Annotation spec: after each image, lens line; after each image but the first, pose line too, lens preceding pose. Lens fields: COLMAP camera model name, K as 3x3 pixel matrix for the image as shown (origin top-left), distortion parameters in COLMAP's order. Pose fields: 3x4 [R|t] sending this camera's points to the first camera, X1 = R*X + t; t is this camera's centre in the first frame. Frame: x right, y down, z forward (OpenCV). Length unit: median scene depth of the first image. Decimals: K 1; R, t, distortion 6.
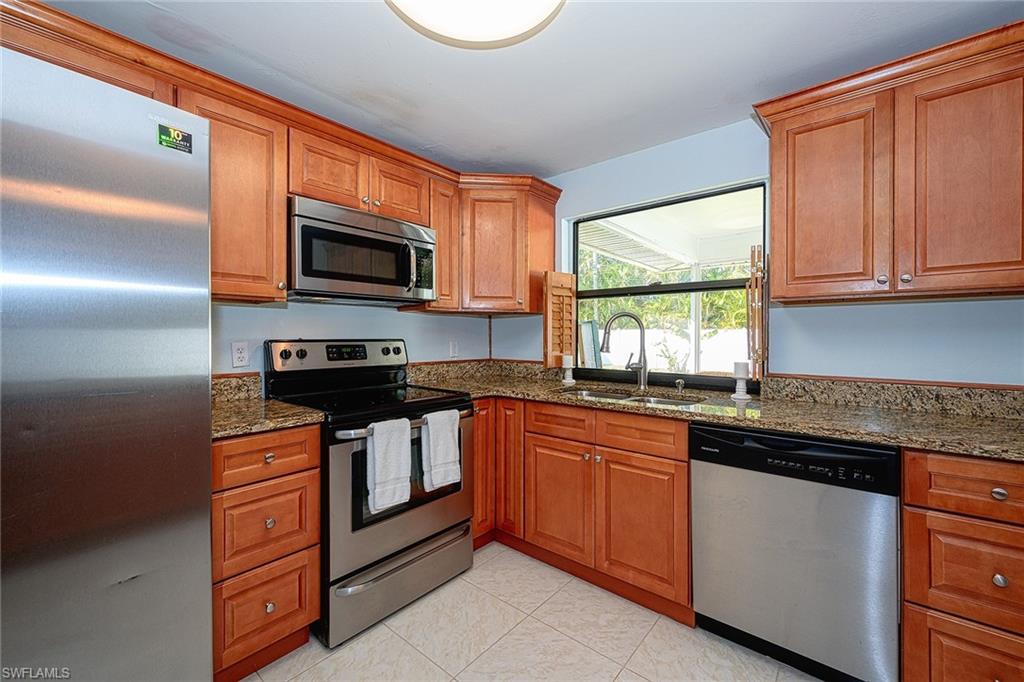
lens RADIAL K [[410.0, 0, 515.2], [0, 410.0, 336.4], [0, 0, 1]] dist [0.000505, 0.000042]
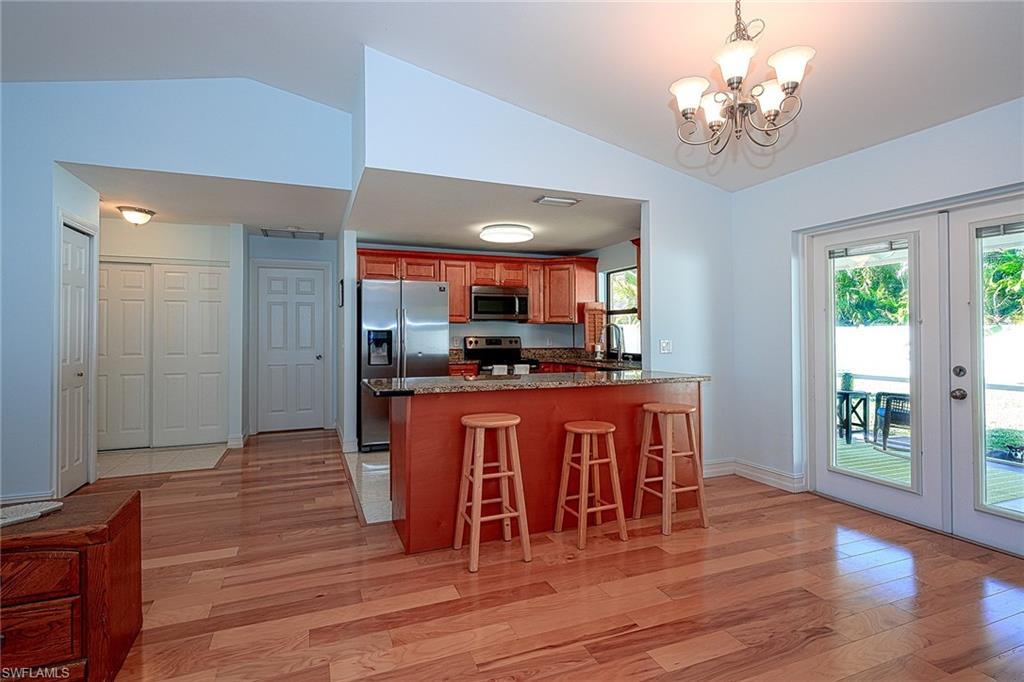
lens RADIAL K [[507.4, 0, 516.8], [0, 507.4, 334.2], [0, 0, 1]] dist [0.002892, 0.000796]
pose [[0.888114, -0.003096, -0.459614, 1.107004], [0.001503, 0.999992, -0.003832, 0.004526], [0.459622, 0.002713, 0.888111, -1.619664]]
